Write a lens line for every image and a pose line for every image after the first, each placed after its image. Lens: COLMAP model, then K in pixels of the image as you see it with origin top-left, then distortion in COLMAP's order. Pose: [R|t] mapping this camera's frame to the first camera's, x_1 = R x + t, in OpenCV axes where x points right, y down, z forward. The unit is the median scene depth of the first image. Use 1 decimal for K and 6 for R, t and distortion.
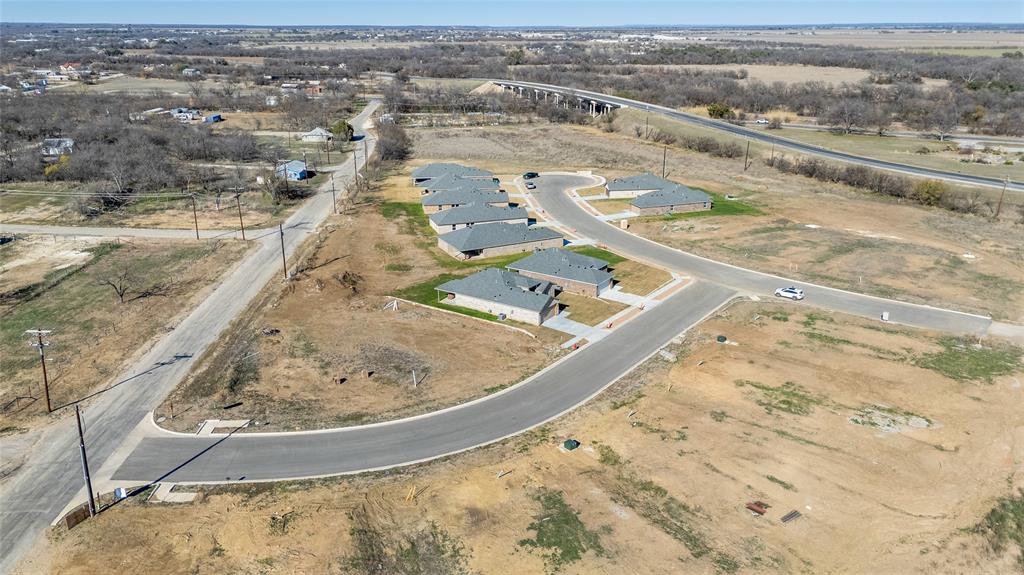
lens RADIAL K [[767.4, 0, 514.6], [0, 767.4, 286.1], [0, 0, 1]] dist [0.085471, -0.092121]
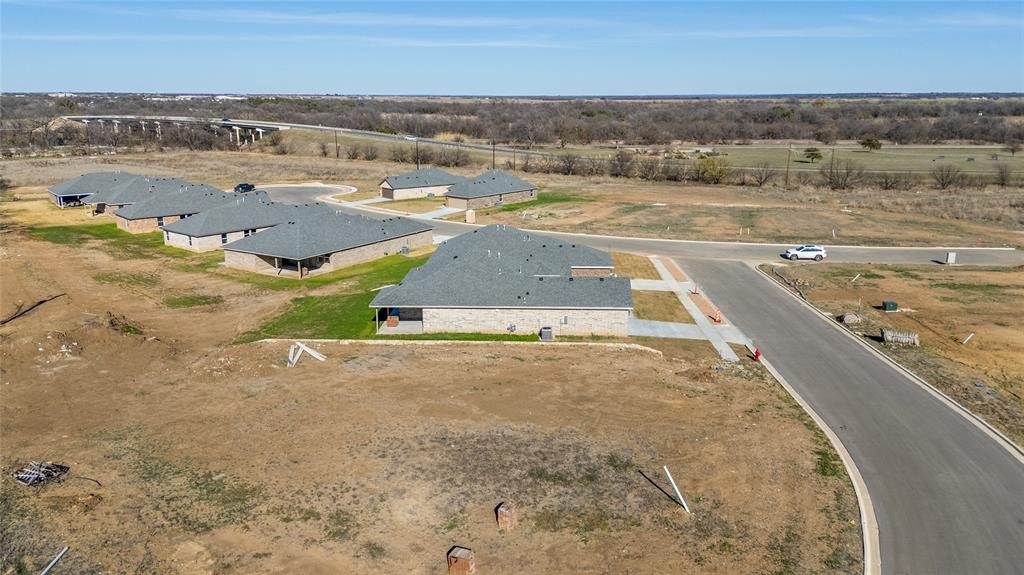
lens RADIAL K [[767.4, 0, 514.6], [0, 767.4, 286.1], [0, 0, 1]] dist [0.085471, -0.092121]
pose [[0.854010, -0.123246, 0.505447, -0.251636], [0.165497, 0.985425, -0.039344, 0.022925], [-0.493231, 0.117250, 0.861960, 0.513632]]
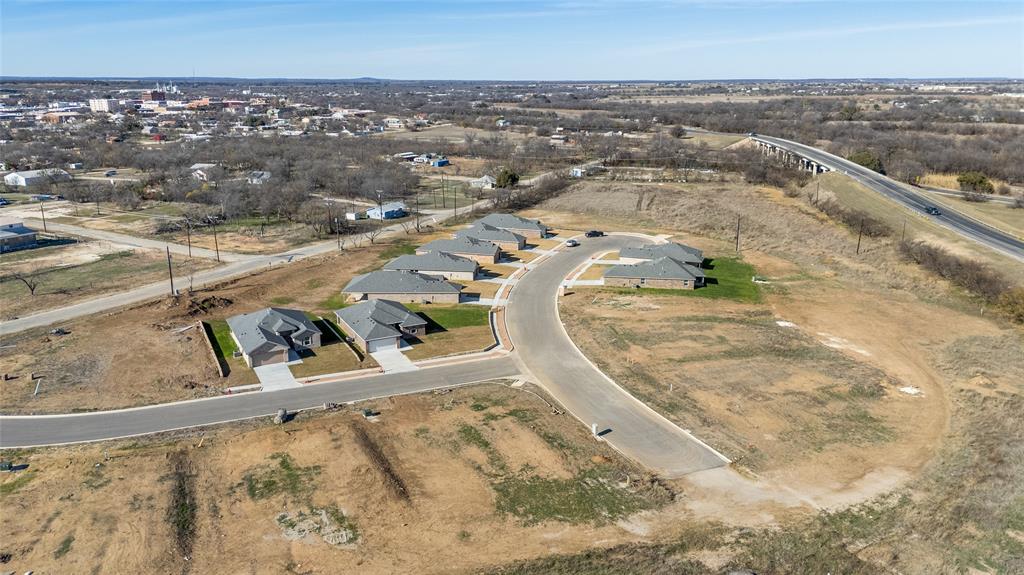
lens RADIAL K [[767.4, 0, 514.6], [0, 767.4, 286.1], [0, 0, 1]] dist [0.085471, -0.092121]
pose [[0.878770, 0.121860, -0.461425, 0.703338], [-0.150944, 0.988187, -0.026493, -0.071567], [0.452746, 0.092931, 0.886783, 0.202392]]
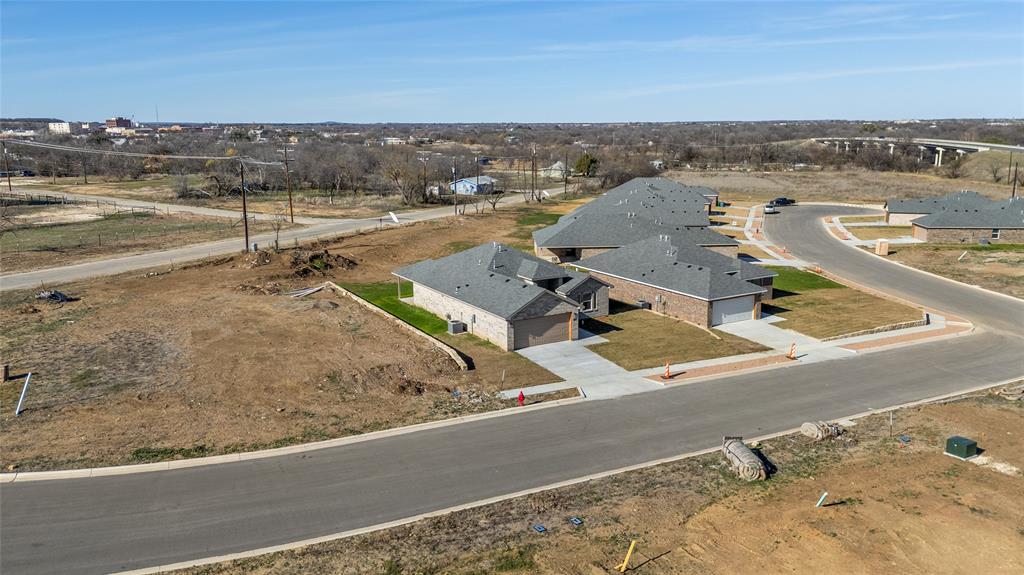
lens RADIAL K [[767.4, 0, 514.6], [0, 767.4, 286.1], [0, 0, 1]] dist [0.085471, -0.092121]
pose [[0.901400, 0.083120, -0.424933, 0.195397], [-0.133127, 0.987066, -0.089322, 0.046939], [0.412013, 0.137085, 0.900807, 0.512814]]
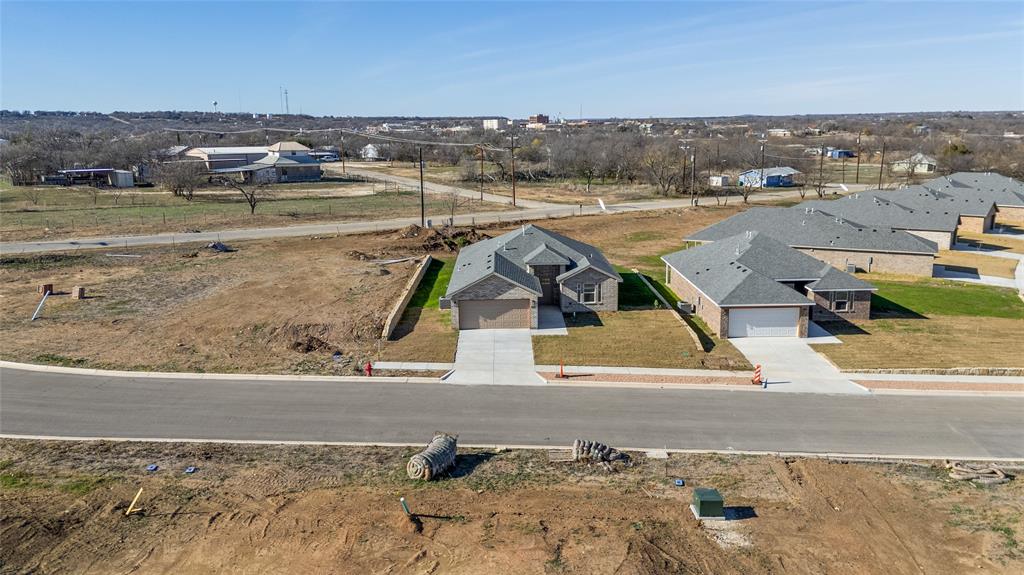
lens RADIAL K [[767.4, 0, 514.6], [0, 767.4, 286.1], [0, 0, 1]] dist [0.085471, -0.092121]
pose [[0.569404, 0.163177, -0.805700, 0.360676], [-0.251499, 0.967685, 0.018243, 0.008195], [0.782641, 0.192245, 0.592043, 0.658633]]
